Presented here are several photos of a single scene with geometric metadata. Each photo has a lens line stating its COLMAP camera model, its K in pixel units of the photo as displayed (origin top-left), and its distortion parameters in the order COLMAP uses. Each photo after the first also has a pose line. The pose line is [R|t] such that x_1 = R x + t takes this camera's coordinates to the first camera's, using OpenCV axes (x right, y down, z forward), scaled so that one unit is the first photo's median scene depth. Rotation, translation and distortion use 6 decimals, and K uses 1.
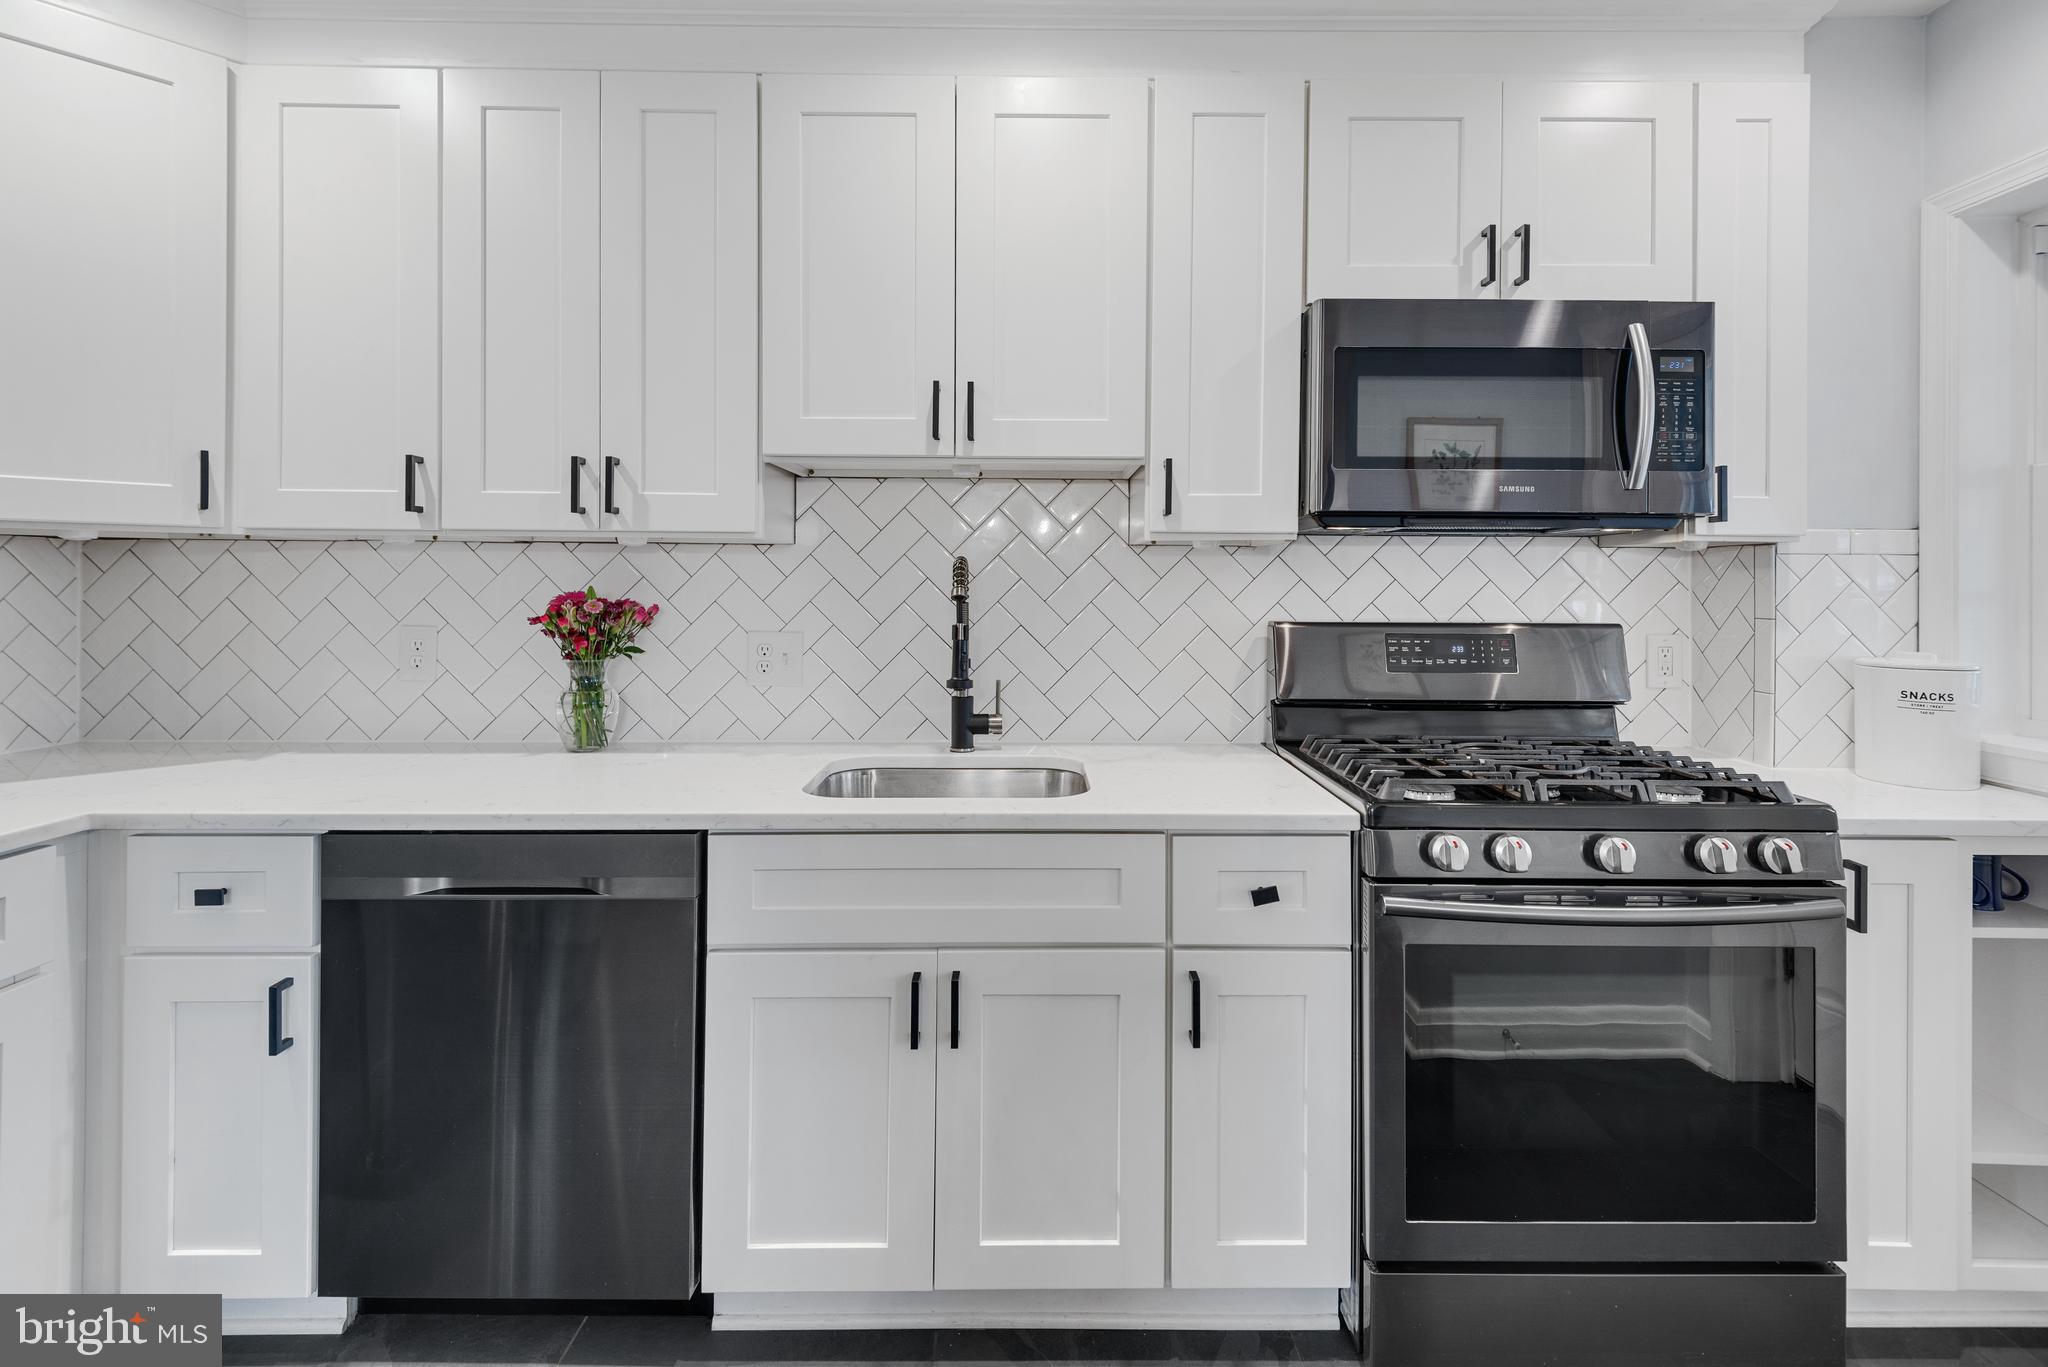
lens RADIAL K [[941.6, 0, 1025.0], [0, 941.6, 594.4], [0, 0, 1]] dist [0.042356, -0.025003]
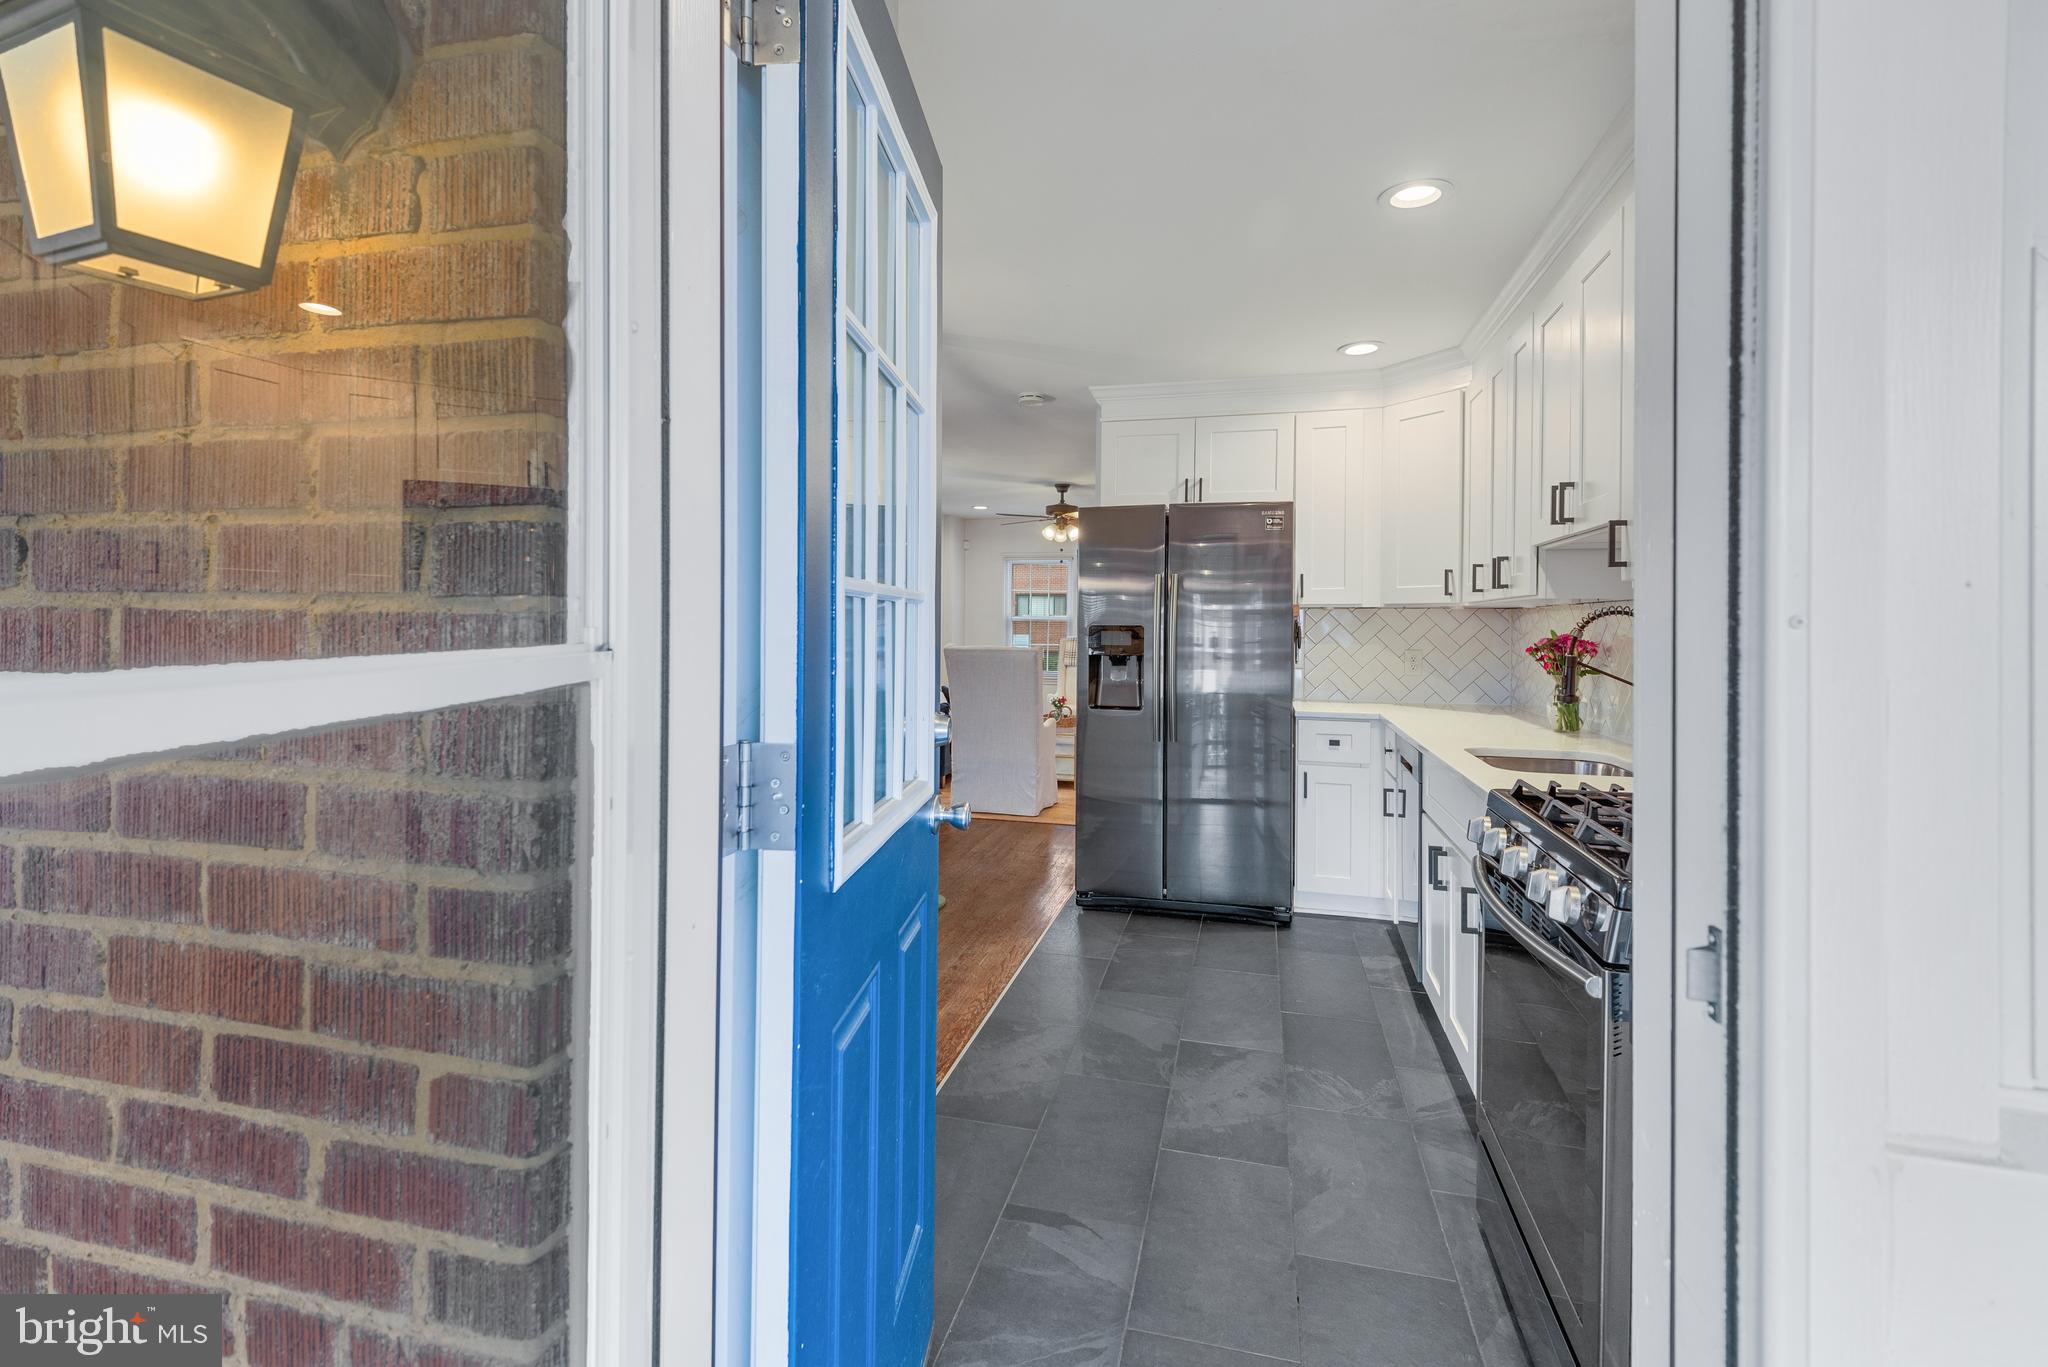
lens RADIAL K [[937.3, 0, 1026.0], [0, 937.3, 606.5], [0, 0, 1]] dist [0.002823, -0.000039]
pose [[-0.248565, -0.023429, -0.968332, 1.500216], [-0.022192, 0.999583, -0.018488, 0.000940], [0.968361, 0.016893, -0.248982, 0.567508]]
